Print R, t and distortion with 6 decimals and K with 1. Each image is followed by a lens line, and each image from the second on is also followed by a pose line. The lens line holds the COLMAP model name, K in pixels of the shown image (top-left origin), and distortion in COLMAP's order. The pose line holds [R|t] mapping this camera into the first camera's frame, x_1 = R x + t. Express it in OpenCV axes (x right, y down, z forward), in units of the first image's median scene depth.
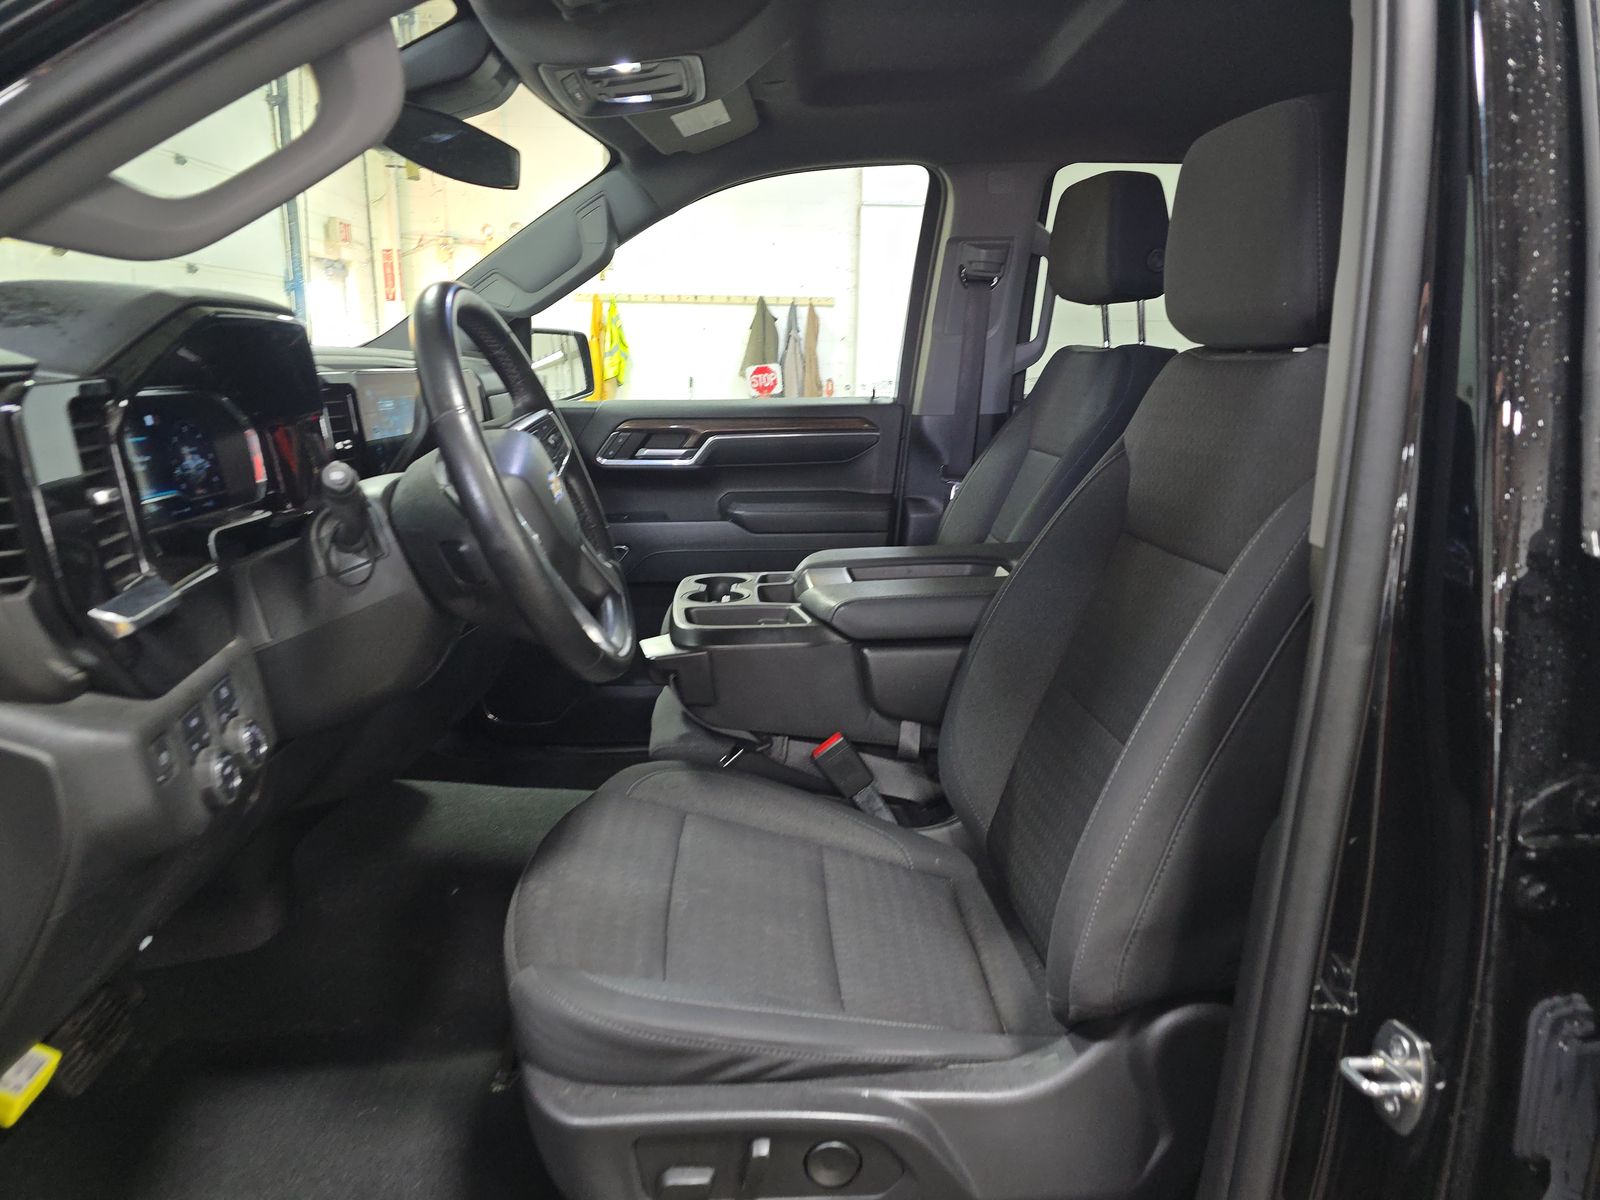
lens RADIAL K [[1059.4, 0, 790.8], [0, 1059.4, 612.6], [0, 0, 1]] dist [0.039700, -0.017737]
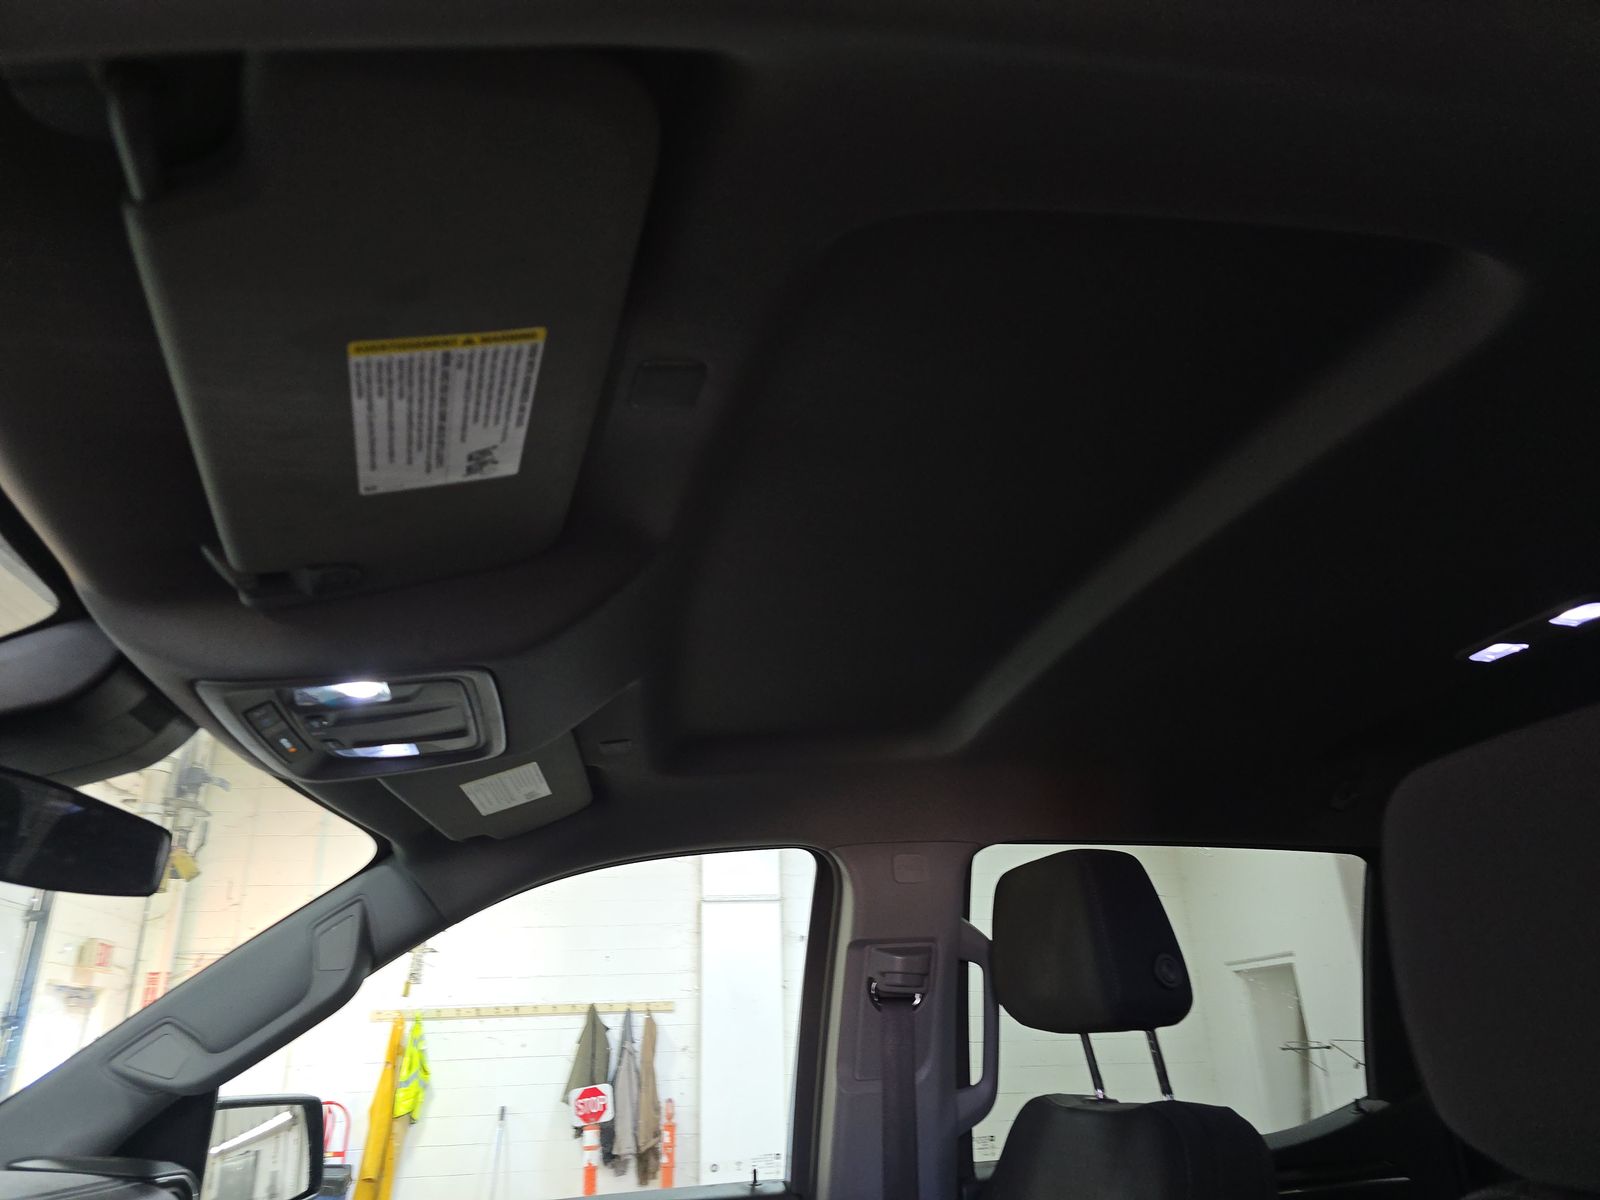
lens RADIAL K [[1059.4, 0, 802.3], [0, 1059.4, 598.9], [0, 0, 1]] dist [0.039700, -0.017737]
pose [[0.987282, 0.017042, 0.158060, -0.003813], [0.081102, 0.801137, -0.592961, -0.102787], [-0.136733, 0.598239, 0.789566, 0.268954]]
